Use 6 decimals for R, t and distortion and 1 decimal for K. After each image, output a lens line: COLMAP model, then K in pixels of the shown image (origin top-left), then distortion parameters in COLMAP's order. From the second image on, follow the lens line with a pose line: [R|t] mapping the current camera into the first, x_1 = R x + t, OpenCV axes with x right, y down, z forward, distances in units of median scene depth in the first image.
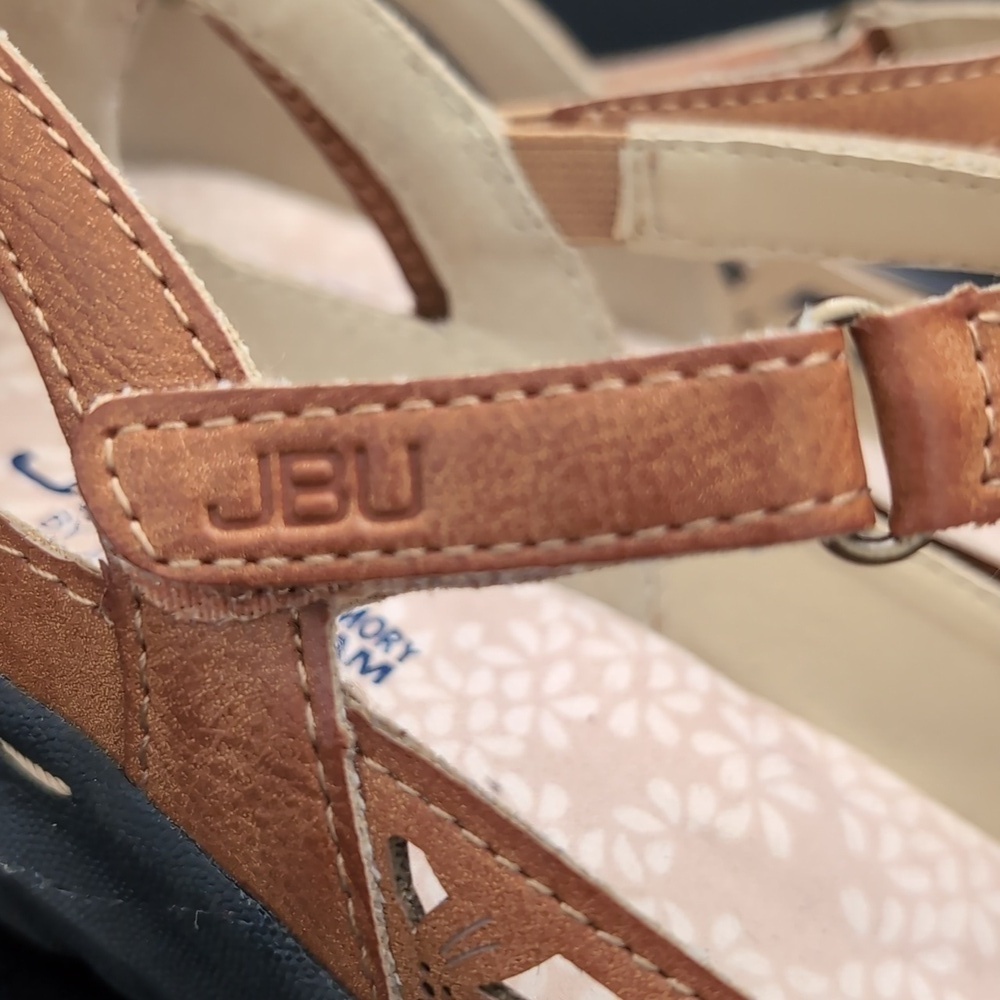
lens RADIAL K [[1688.1, 0, 498.6], [0, 1688.1, 499.6], [0, 0, 1]] dist [0.247206, -1.576087]
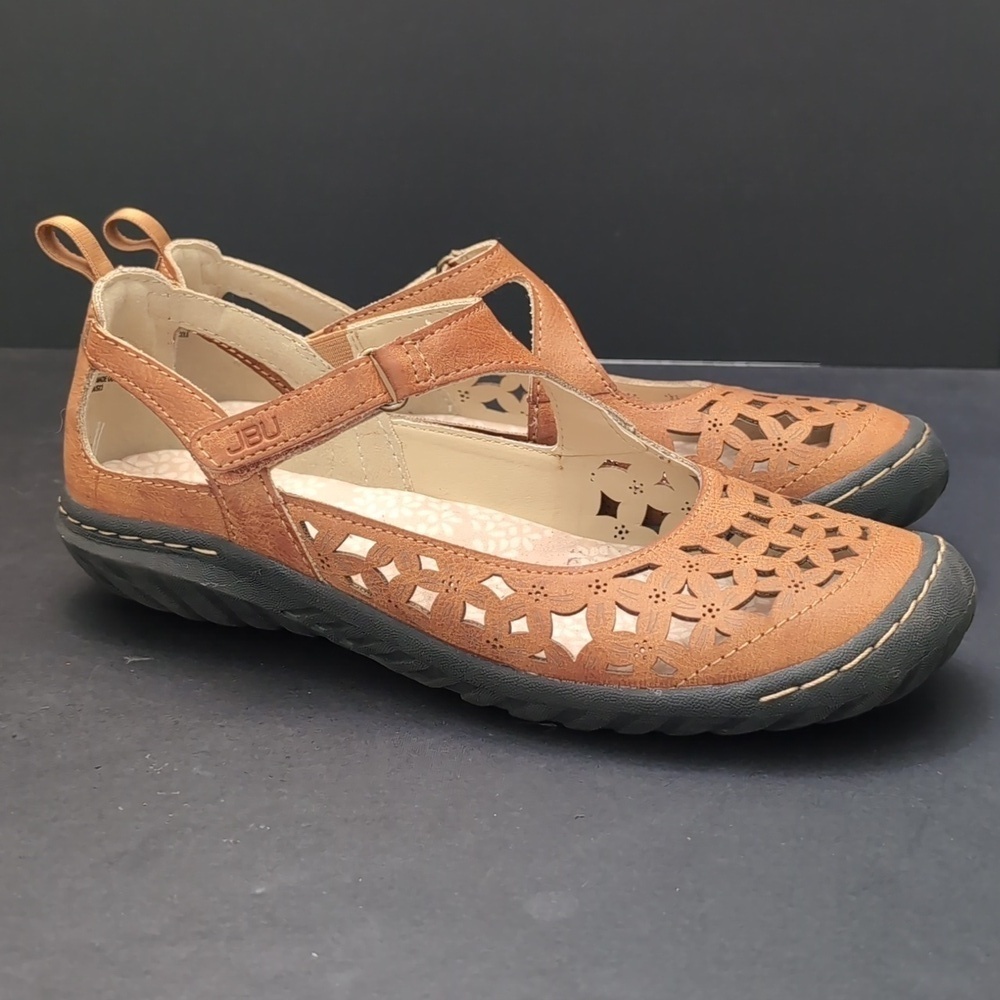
lens RADIAL K [[1688.1, 0, 498.6], [0, 1688.1, 499.6], [0, 0, 1]] dist [0.247206, -1.576087]
pose [[0.955395, -0.293430, -0.033456, 0.482662], [0.285266, 0.946217, -0.152635, 0.828815], [0.076445, 0.136282, 0.987716, -2.587680]]
